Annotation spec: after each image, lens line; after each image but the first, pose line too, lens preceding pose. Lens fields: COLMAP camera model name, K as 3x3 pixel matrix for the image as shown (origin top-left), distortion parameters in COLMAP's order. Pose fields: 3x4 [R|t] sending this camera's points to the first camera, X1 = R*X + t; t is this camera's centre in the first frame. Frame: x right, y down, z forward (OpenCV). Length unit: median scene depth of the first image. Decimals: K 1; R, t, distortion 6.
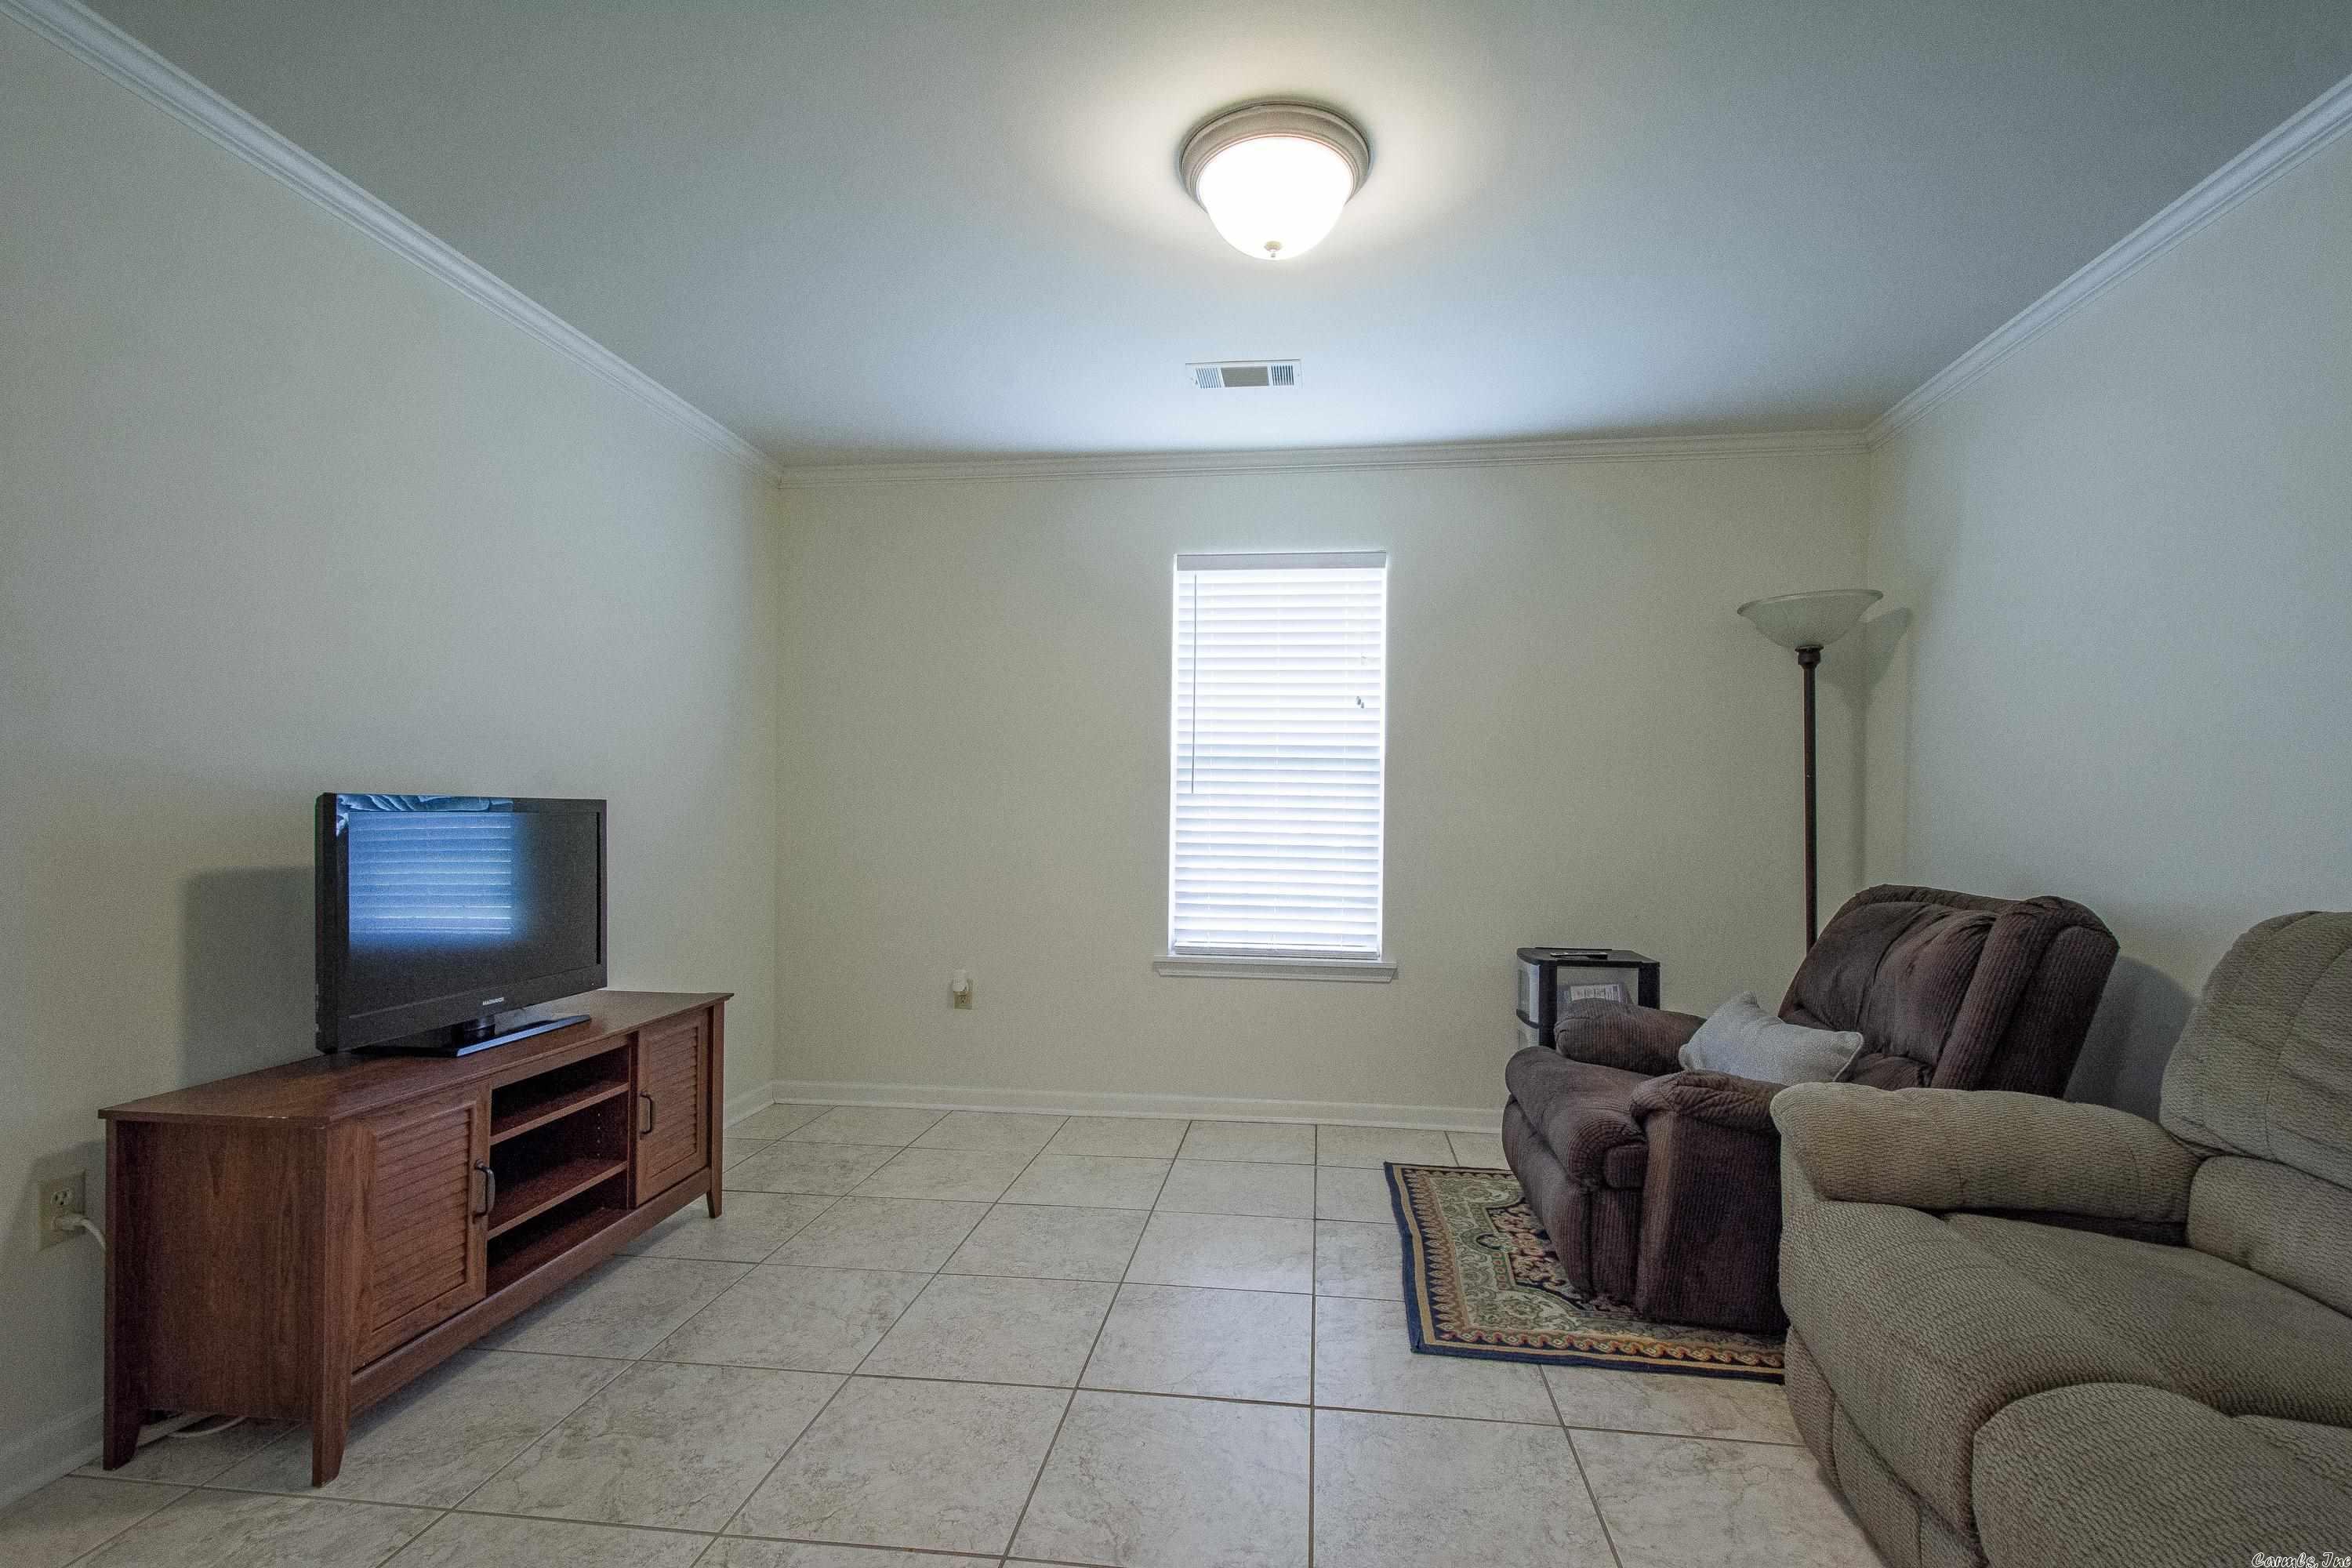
lens RADIAL K [[1041.5, 0, 1188.6], [0, 1041.5, 827.2], [0, 0, 1]] dist [0.003979, 0.000306]
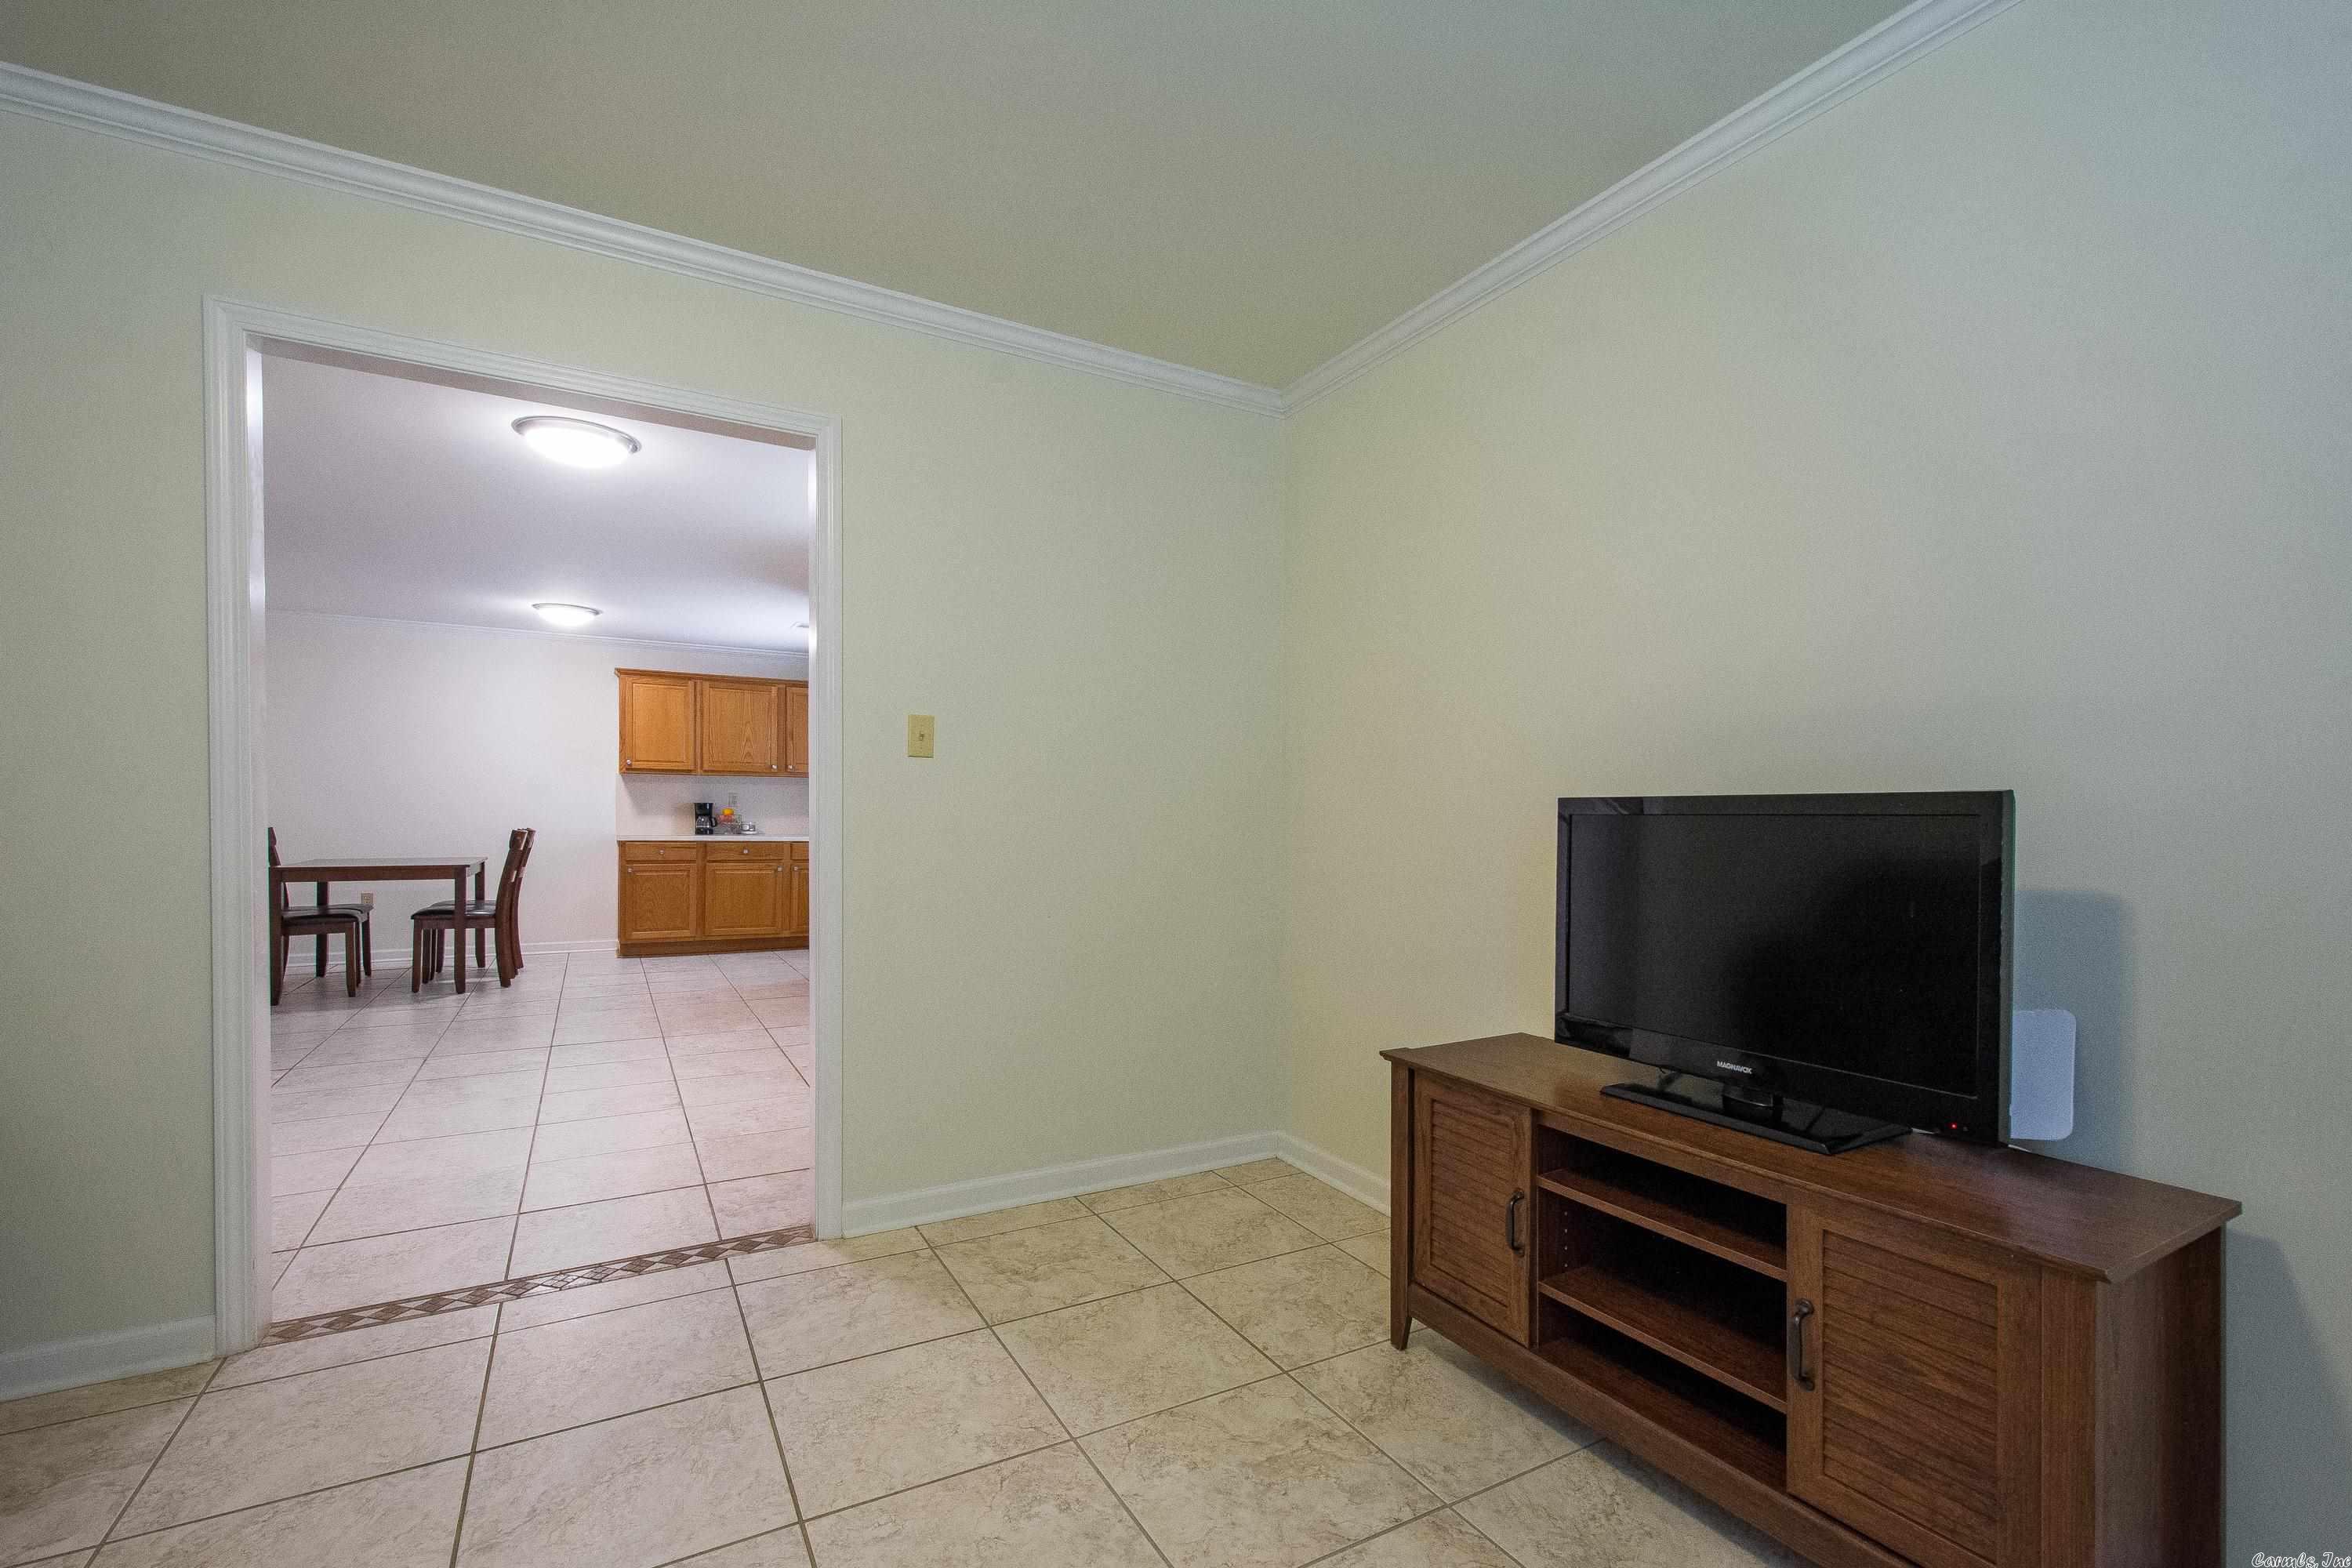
lens RADIAL K [[1039.0, 0, 1193.4], [0, 1039.0, 825.3], [0, 0, 1]] dist [0.020484, -0.008009]
pose [[-0.794647, -0.008494, -0.607013, 0.062277], [-0.019776, 0.999734, 0.011899, -0.005143], [0.606750, 0.021459, -0.794603, 0.836690]]
